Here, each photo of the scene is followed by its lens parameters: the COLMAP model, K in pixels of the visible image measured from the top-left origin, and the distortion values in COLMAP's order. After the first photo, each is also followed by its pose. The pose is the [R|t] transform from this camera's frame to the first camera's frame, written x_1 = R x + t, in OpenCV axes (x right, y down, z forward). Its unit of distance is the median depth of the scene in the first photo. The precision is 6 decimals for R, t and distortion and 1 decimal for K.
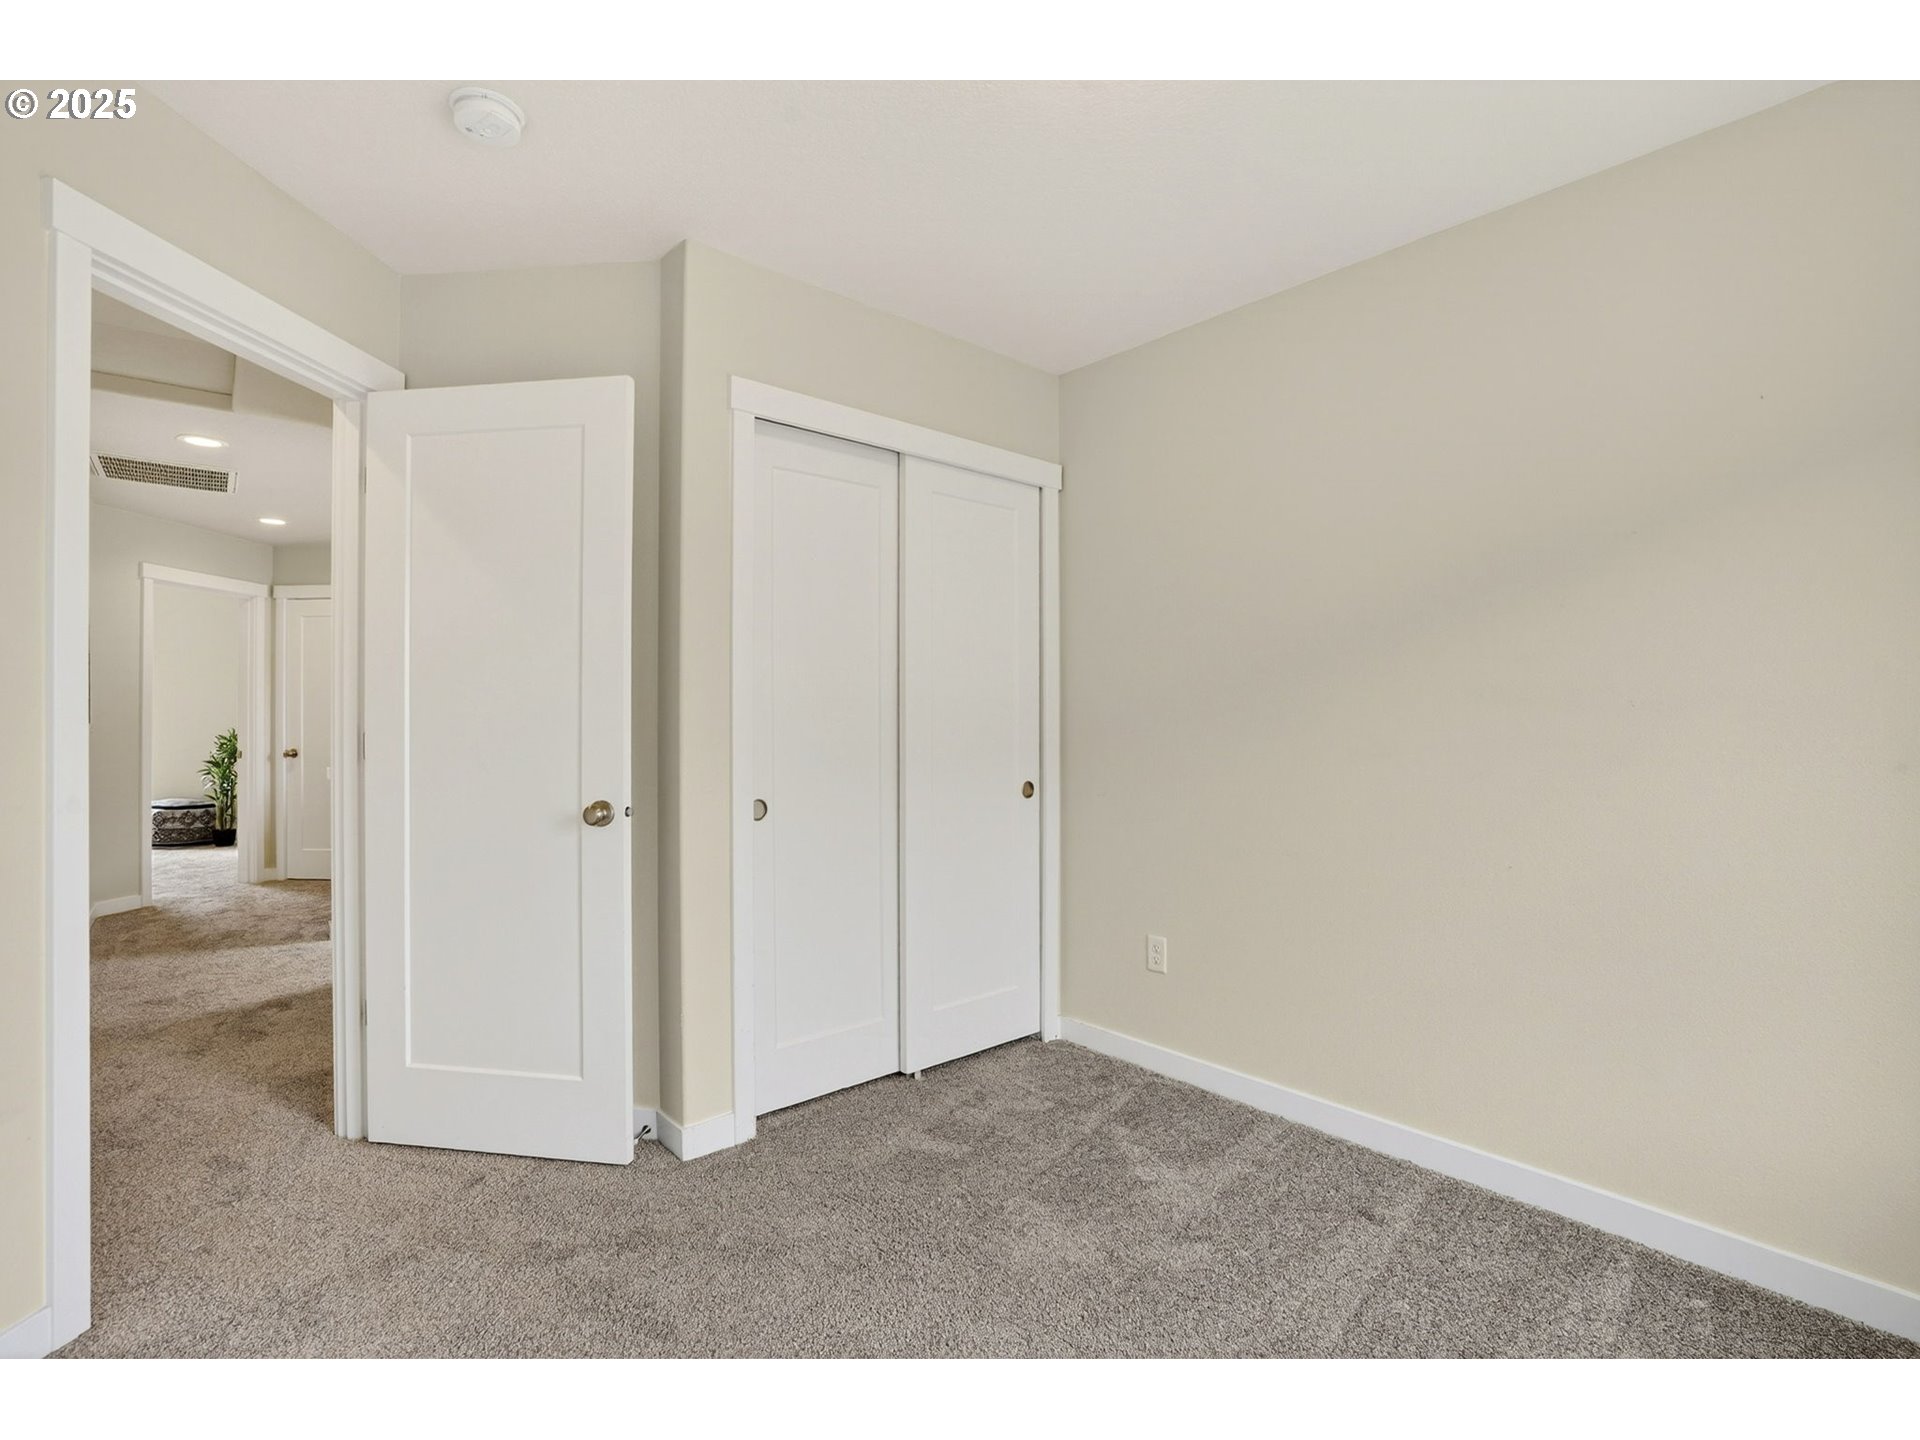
lens RADIAL K [[935.2, 0, 967.3], [0, 935.2, 728.4], [0, 0, 1]] dist [0.002778, 0.000313]
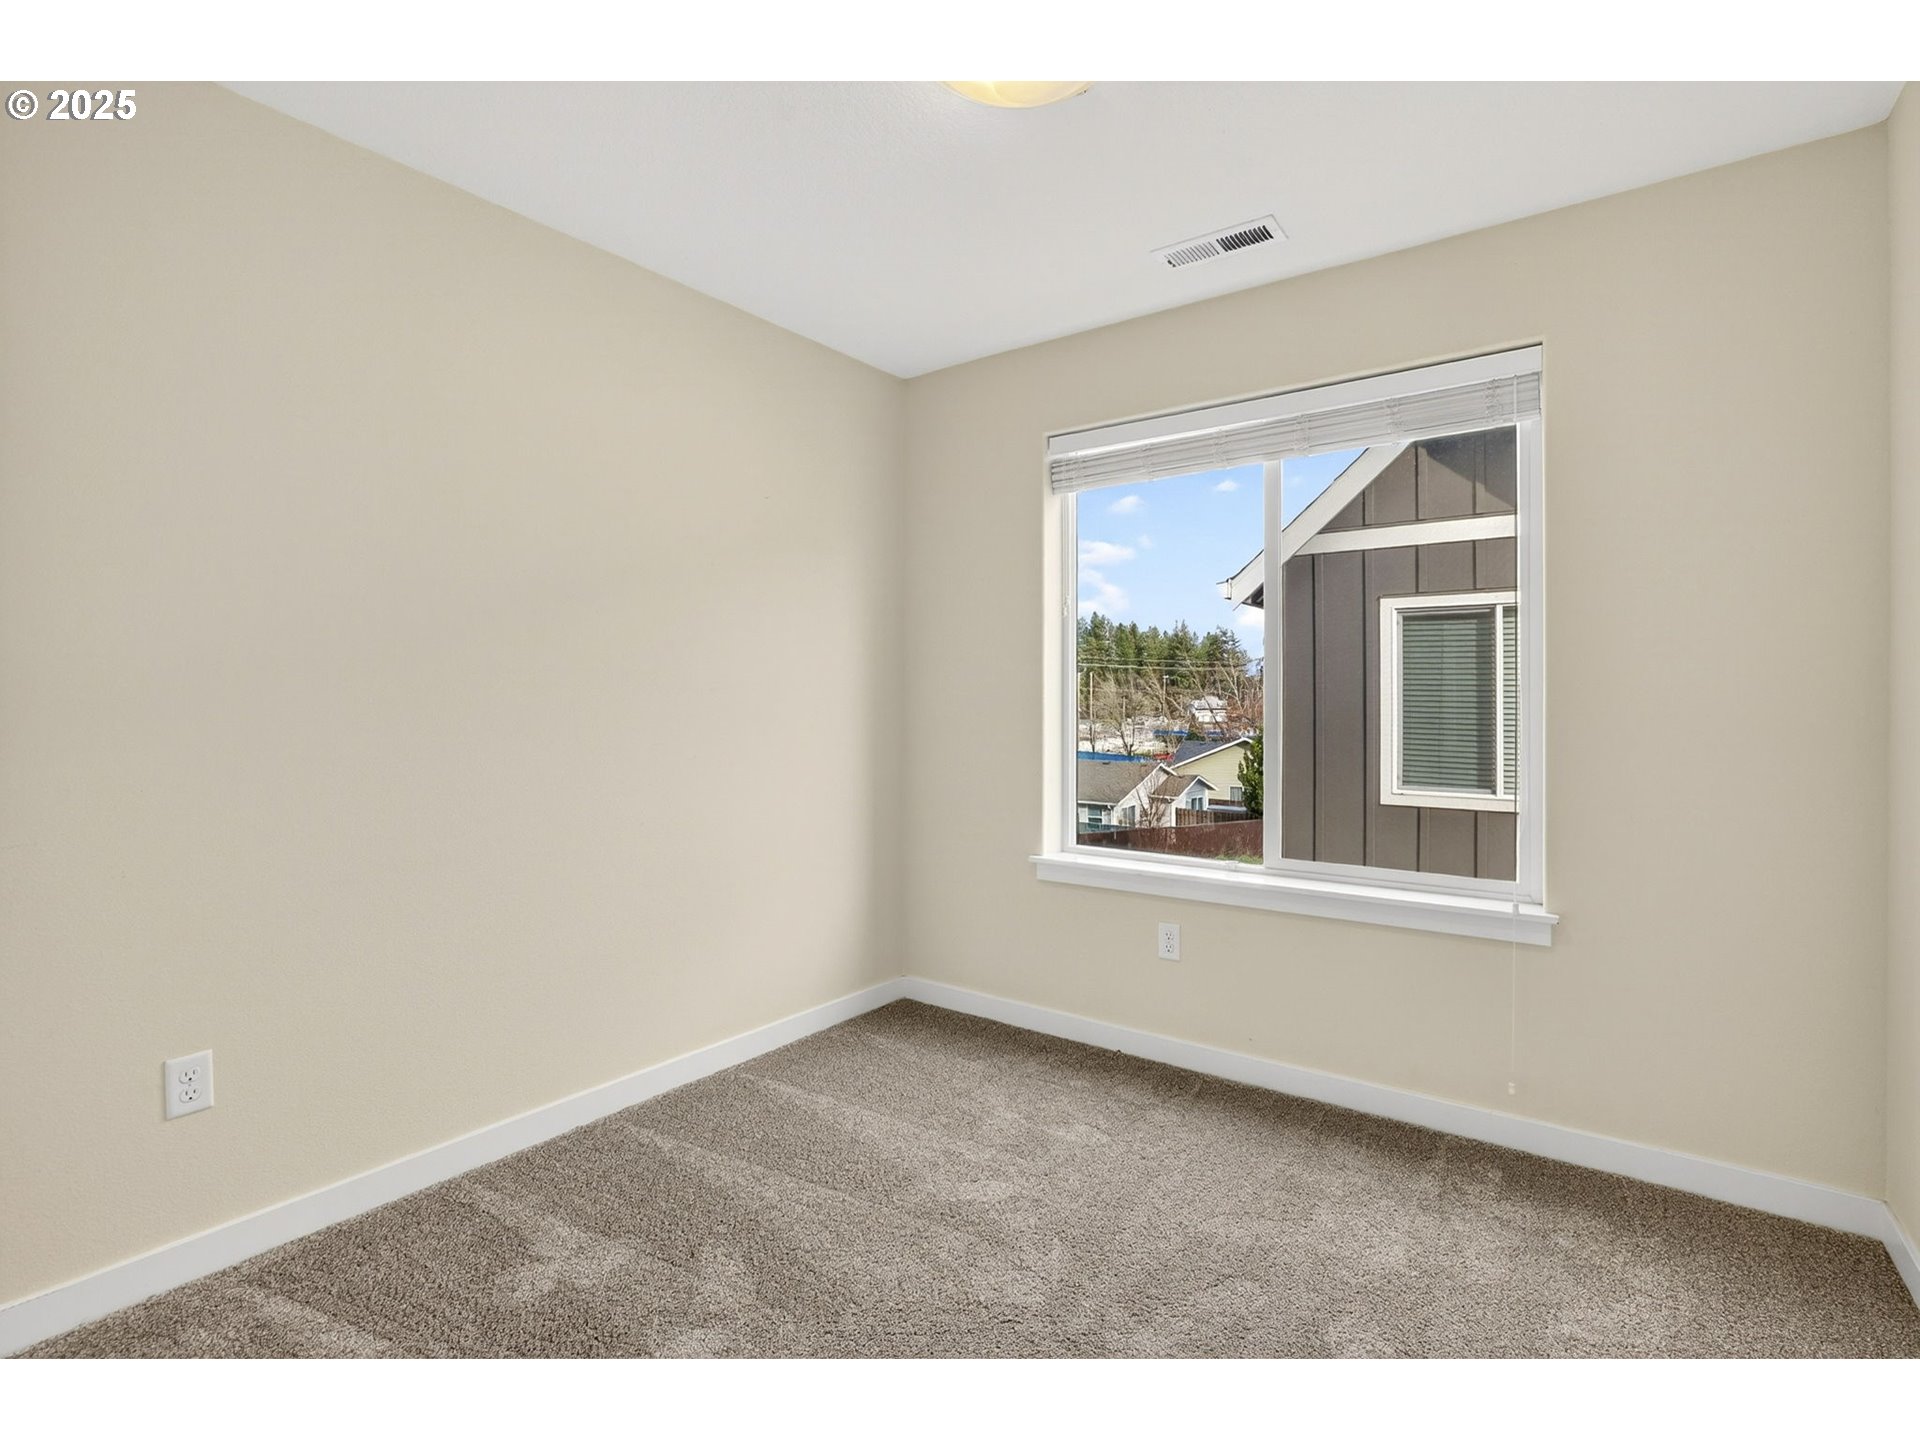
lens RADIAL K [[935.2, 0, 948.0], [0, 935.2, 708.3], [0, 0, 1]] dist [0.002778, 0.000313]
pose [[-0.239920, 0.000455, 0.970793, -0.865067], [-0.002998, 0.999995, -0.001210, -0.005056], [-0.970788, -0.003201, -0.239918, 1.155162]]
